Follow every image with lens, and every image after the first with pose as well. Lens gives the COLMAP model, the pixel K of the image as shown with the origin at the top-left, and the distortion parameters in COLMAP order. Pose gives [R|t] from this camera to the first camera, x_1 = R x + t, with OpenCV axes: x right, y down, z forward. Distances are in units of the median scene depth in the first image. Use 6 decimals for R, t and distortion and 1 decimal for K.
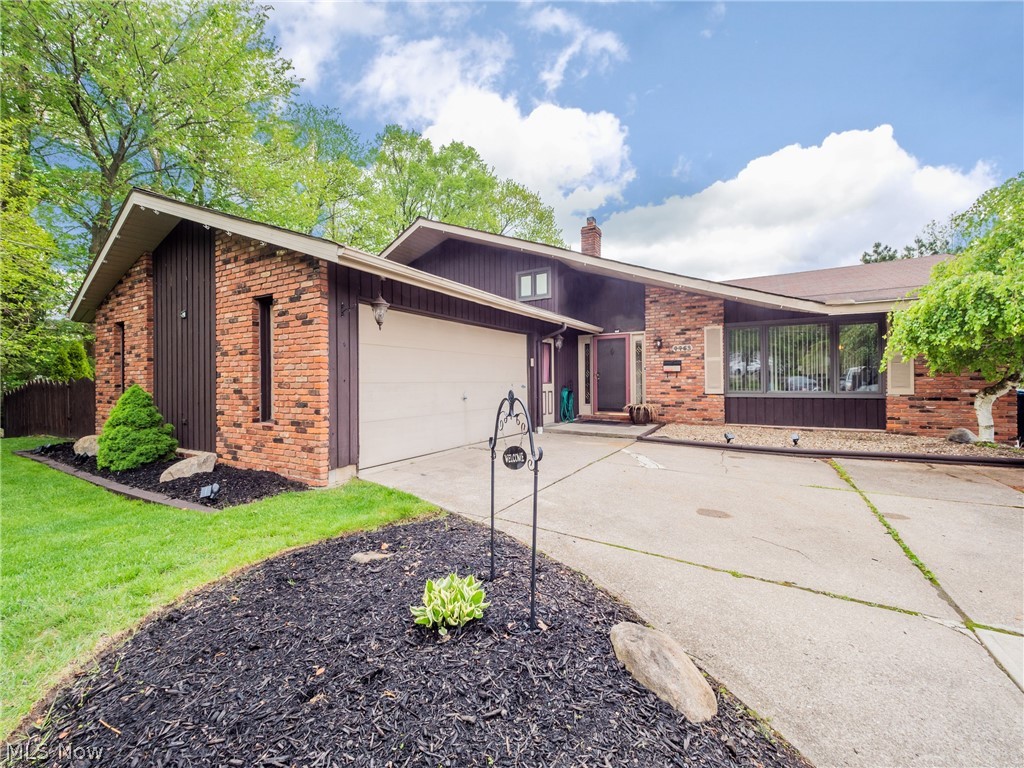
lens RADIAL K [[430.3, 0, 507.4], [0, 430.3, 383.2], [0, 0, 1]] dist [0.020104, -0.011094]
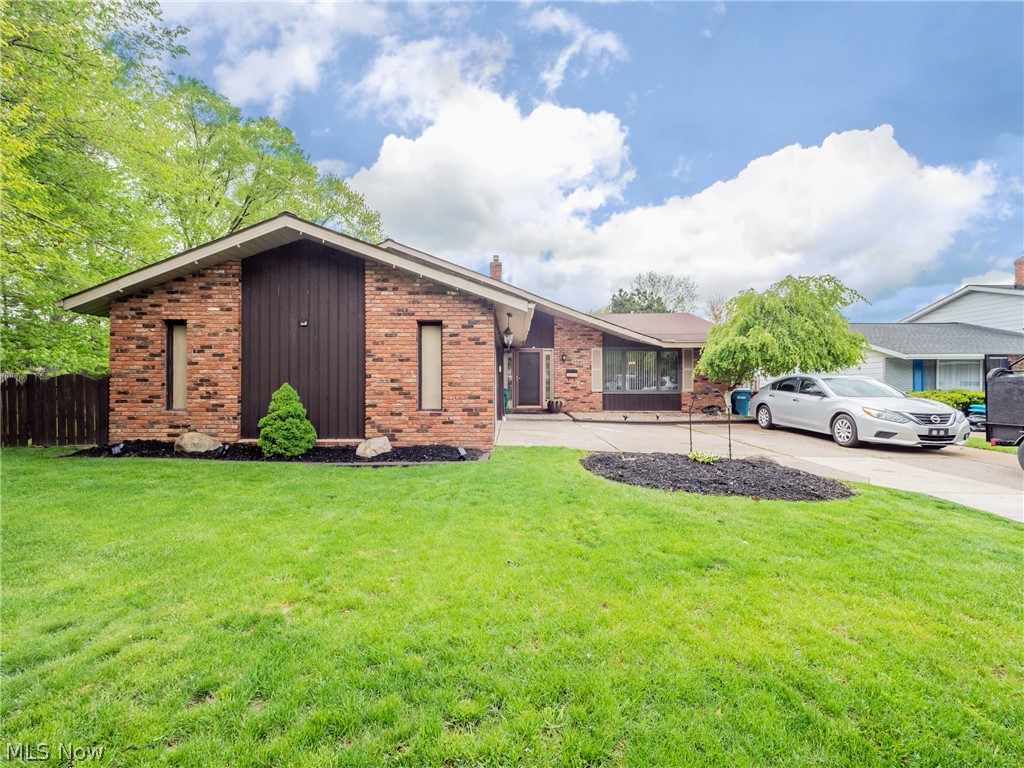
lens RADIAL K [[441.7, 0, 509.5], [0, 441.7, 382.4], [0, 0, 1]] dist [0.030840, -0.000433]
pose [[0.858225, 0.007772, 0.513215, -0.956159], [-0.003753, 0.999954, -0.008867, 0.009282], [-0.513260, 0.005683, 0.858214, -0.319673]]
